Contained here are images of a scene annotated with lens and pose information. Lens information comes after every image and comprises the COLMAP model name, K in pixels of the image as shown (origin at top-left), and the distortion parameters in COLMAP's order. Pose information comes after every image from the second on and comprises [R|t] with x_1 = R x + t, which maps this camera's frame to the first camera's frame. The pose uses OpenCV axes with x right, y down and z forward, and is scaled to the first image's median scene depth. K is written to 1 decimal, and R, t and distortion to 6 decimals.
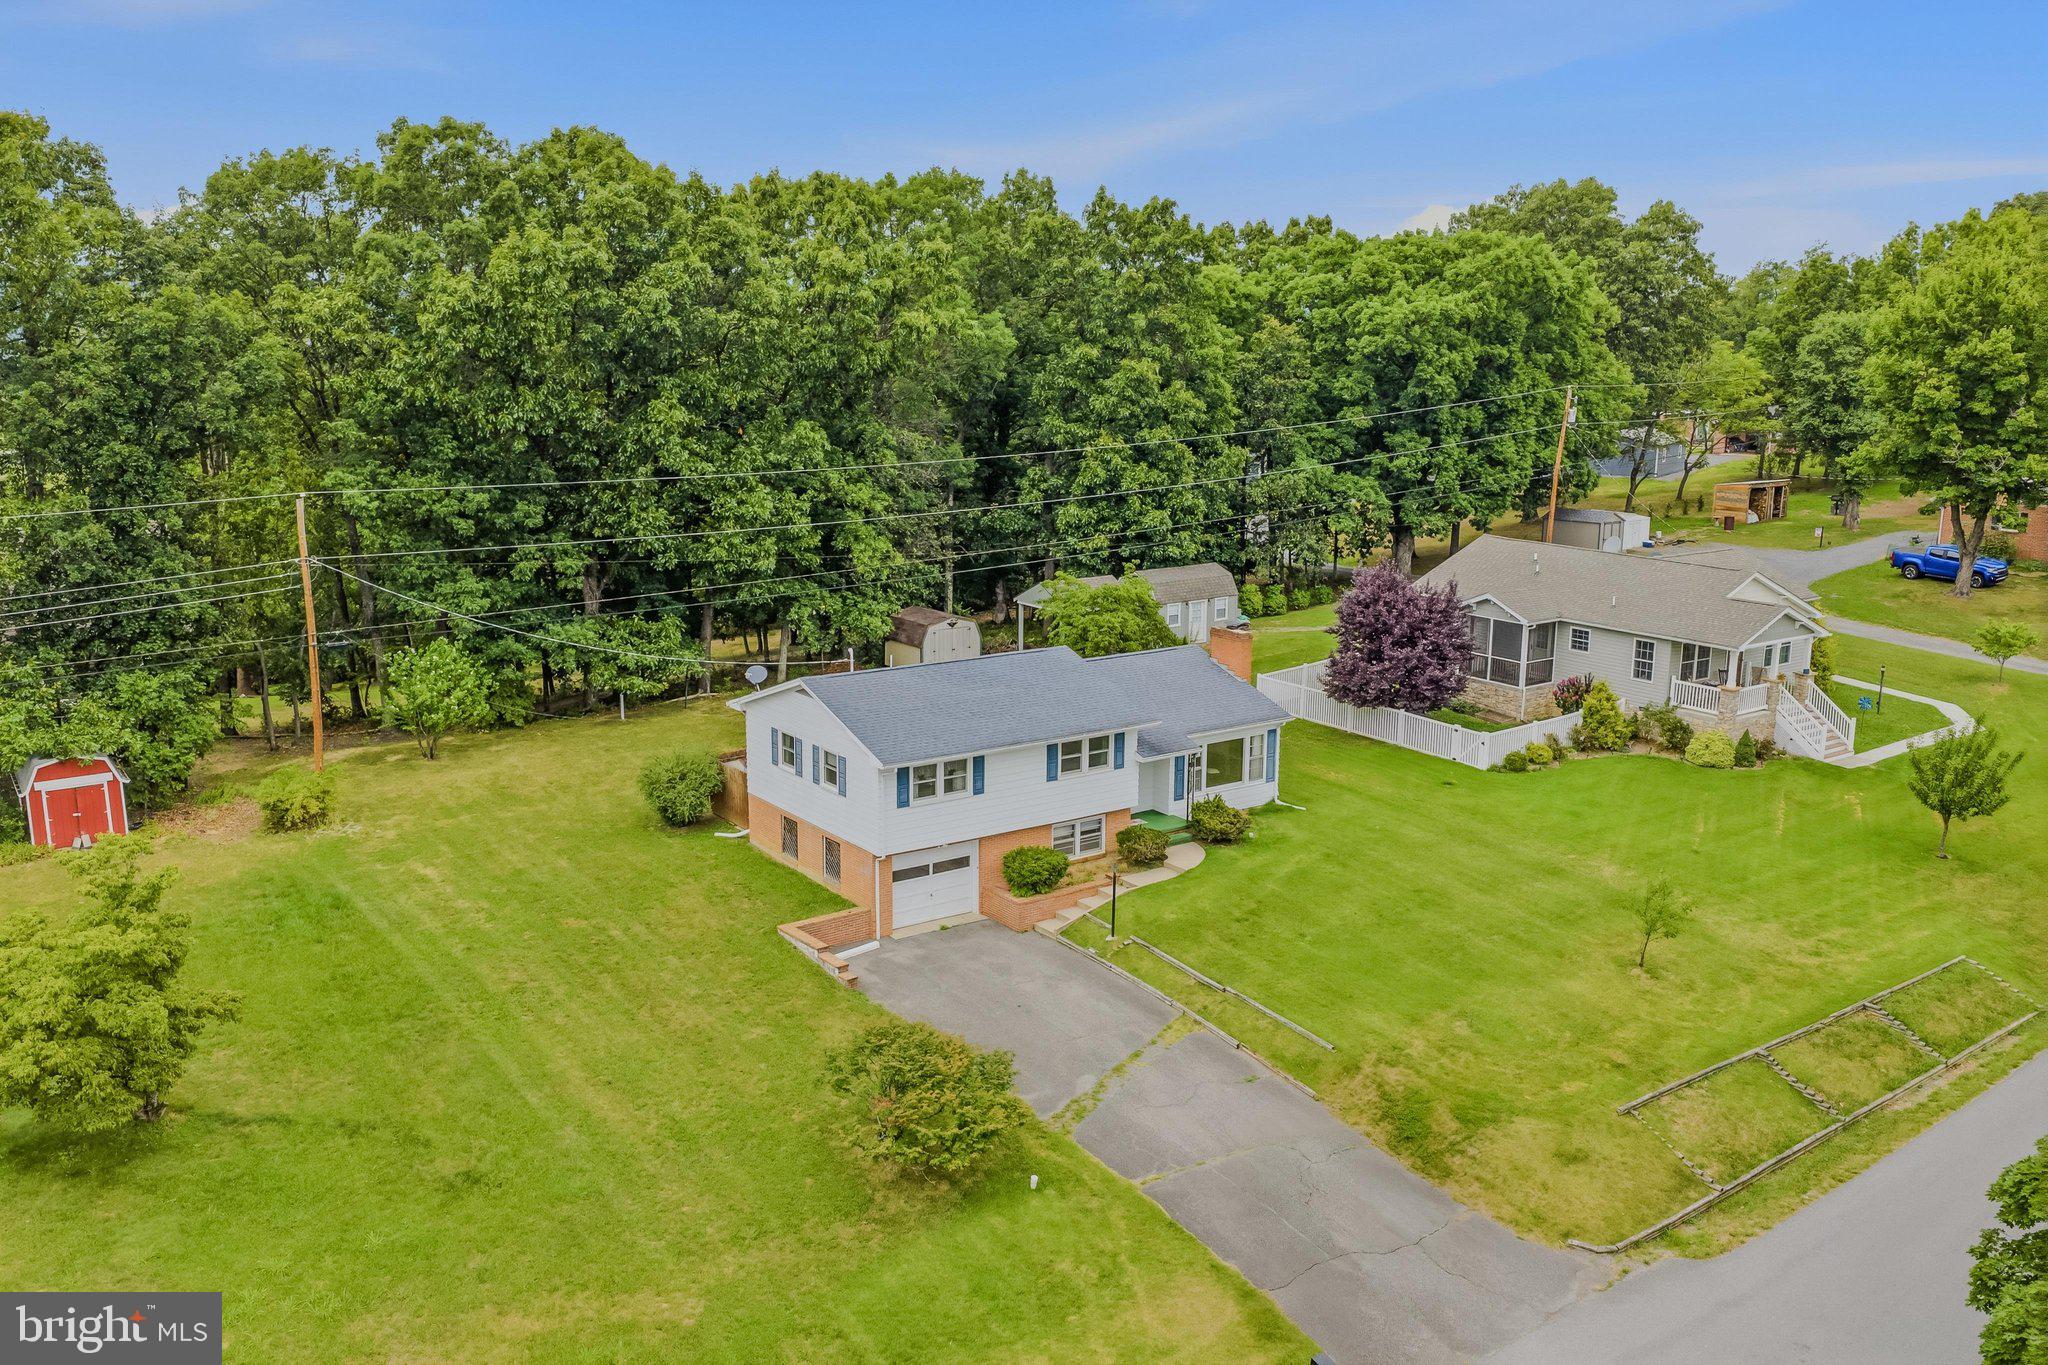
lens RADIAL K [[1697.9, 0, 1034.2], [0, 1697.9, 681.5], [0, 0, 1]] dist [0.021190, -0.041914]
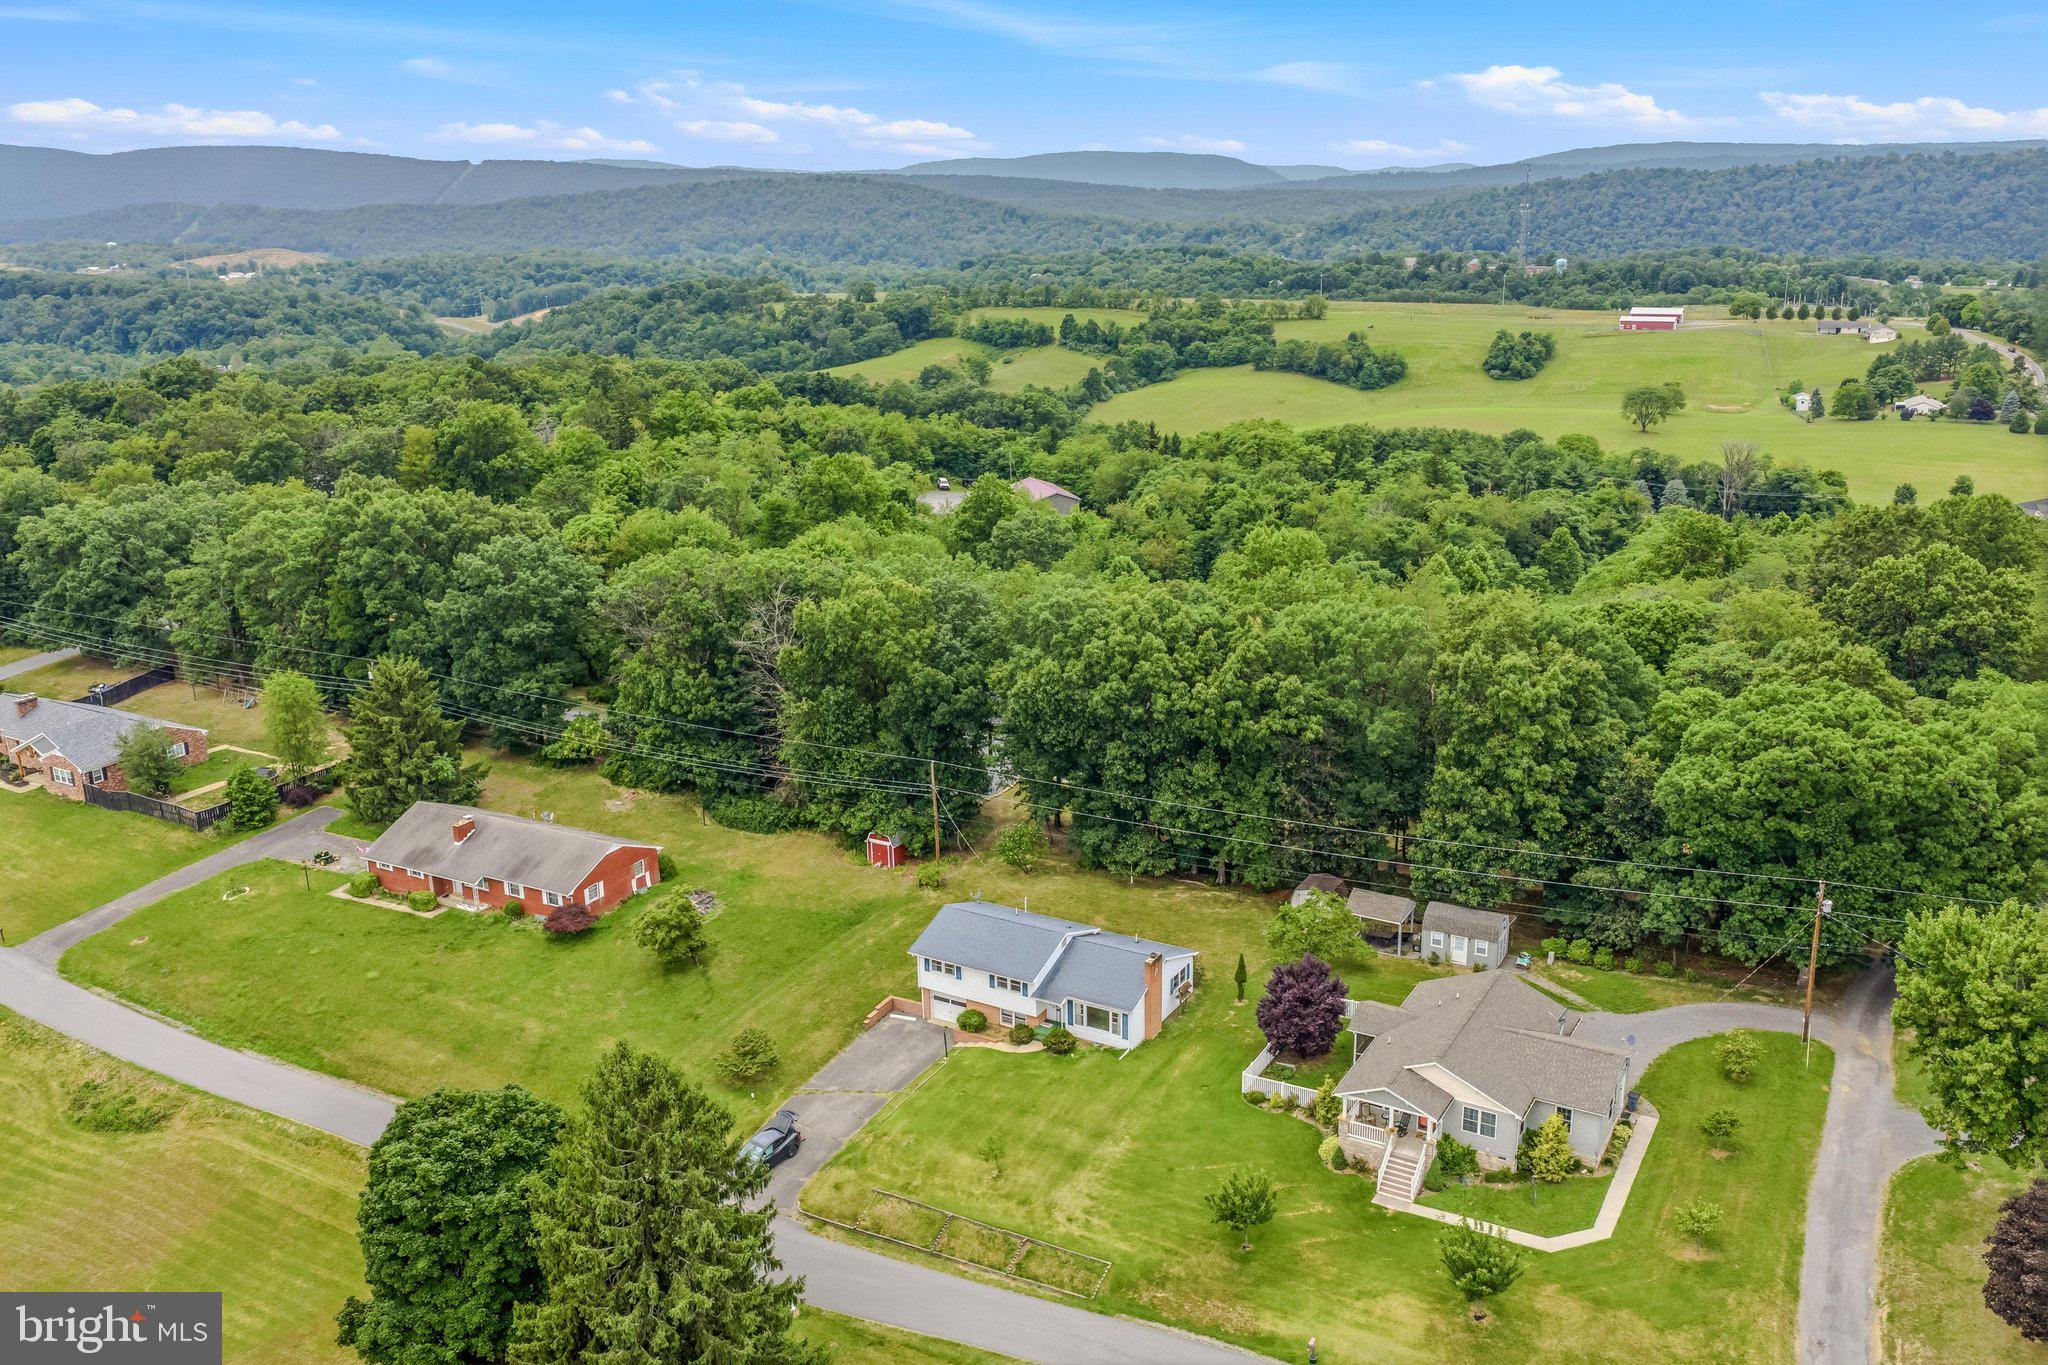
lens RADIAL K [[1697.9, 0, 1025.9], [0, 1697.9, 688.3], [0, 0, 1]] dist [0.021190, -0.041914]
pose [[0.407326, 0.246614, -0.879356, 1.749326], [-0.168218, 0.966637, 0.193172, -0.702882], [0.897657, 0.069239, 0.435222, 0.035329]]
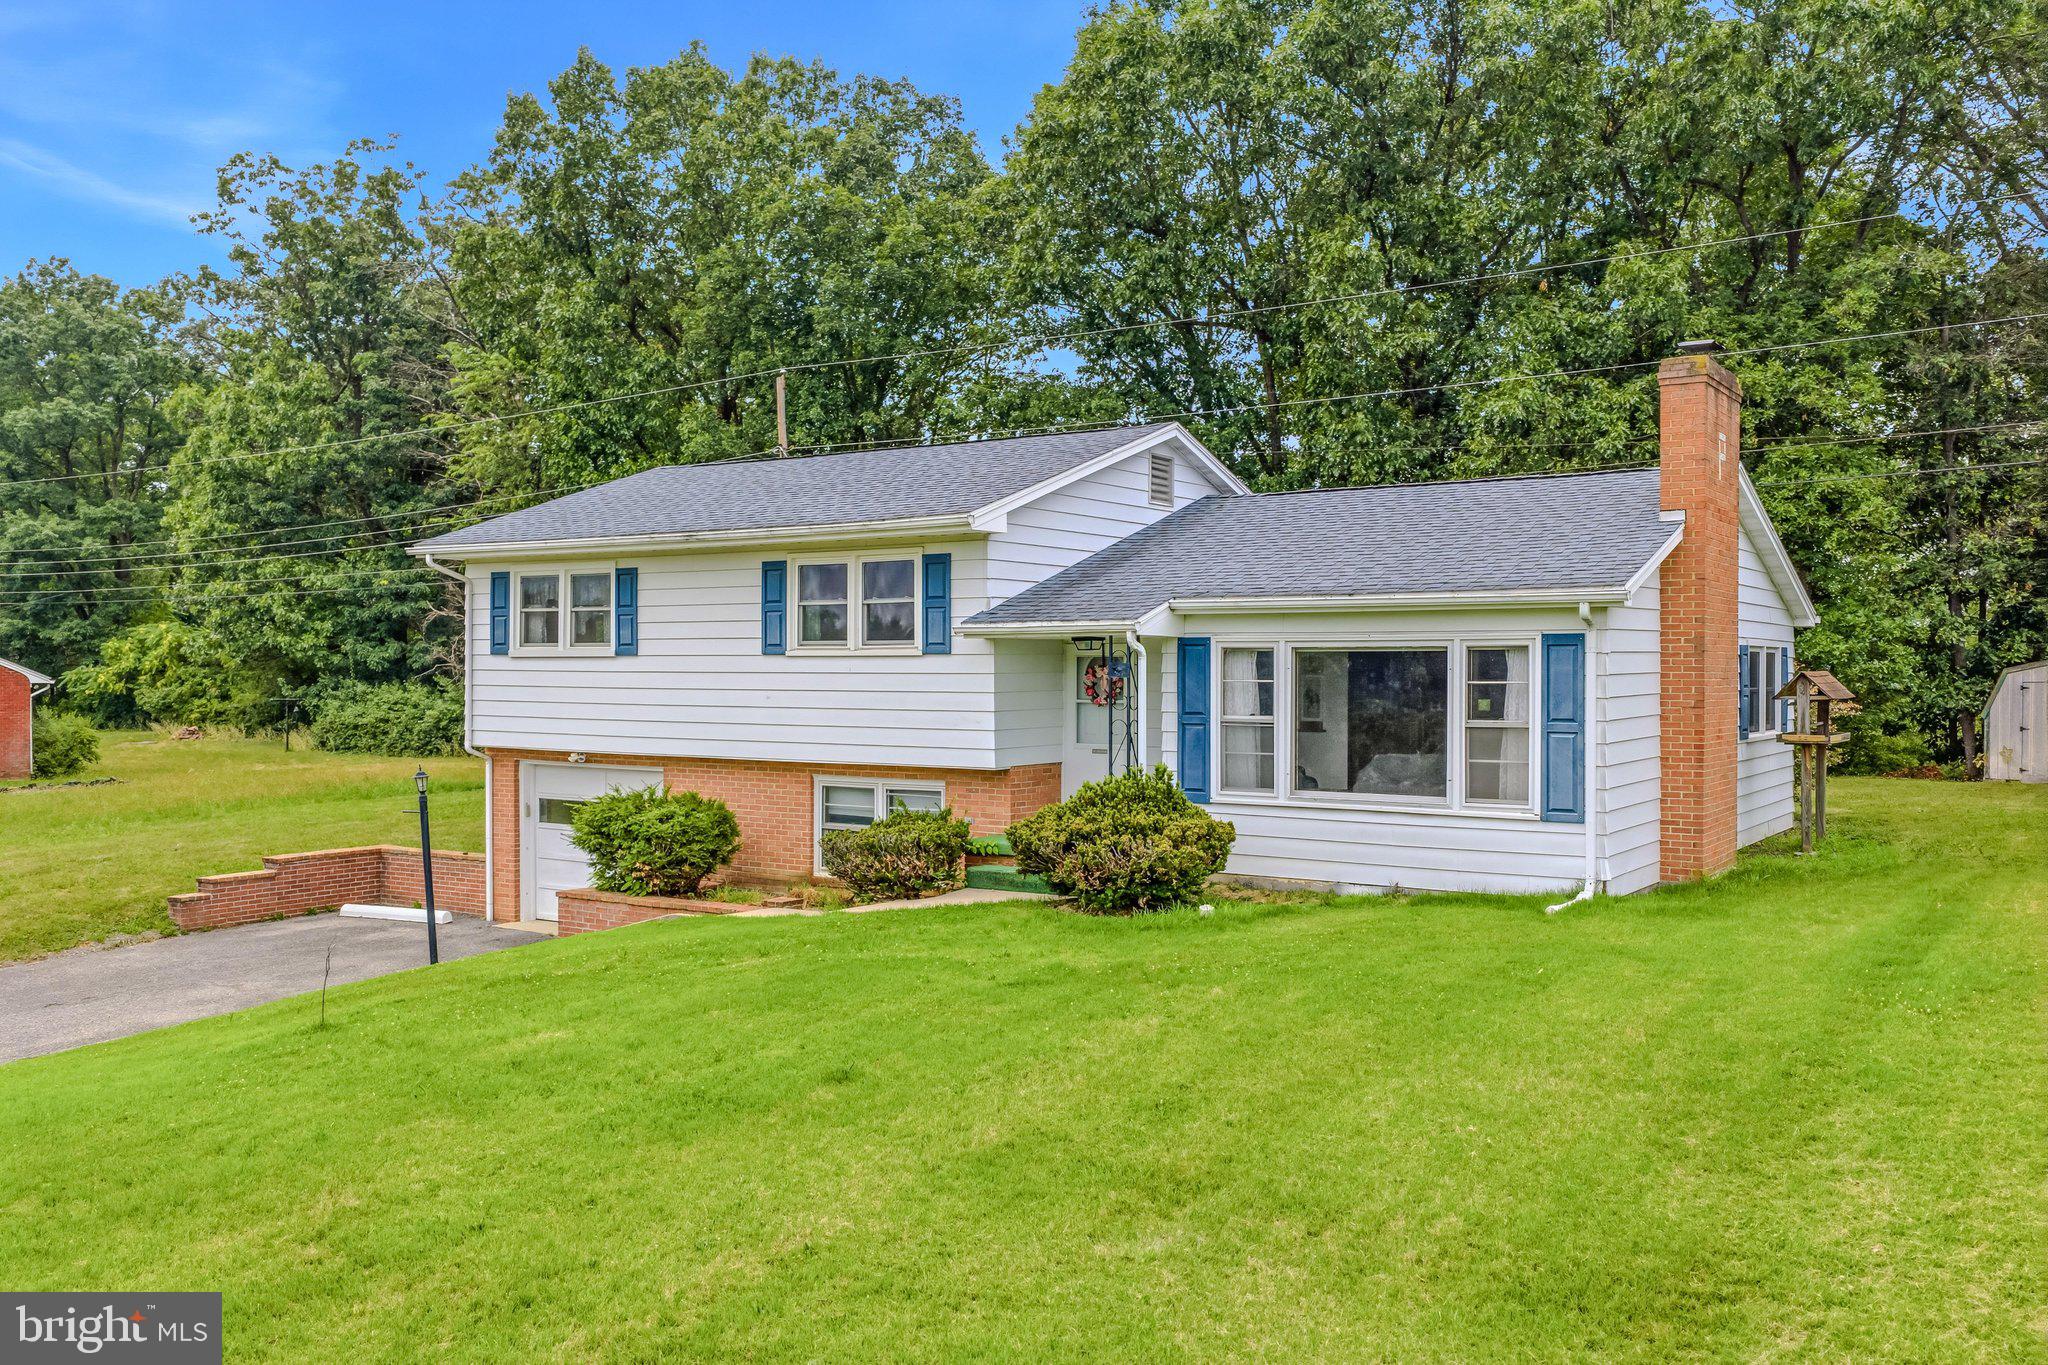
lens RADIAL K [[1697.9, 0, 1020.5], [0, 1697.9, 685.7], [0, 0, 1]] dist [0.021190, -0.041914]
pose [[0.342067, 0.000363, -0.939676, 0.391392], [-0.192195, 0.978886, -0.069586, 0.076833], [0.919810, 0.204404, 0.334914, 0.844987]]
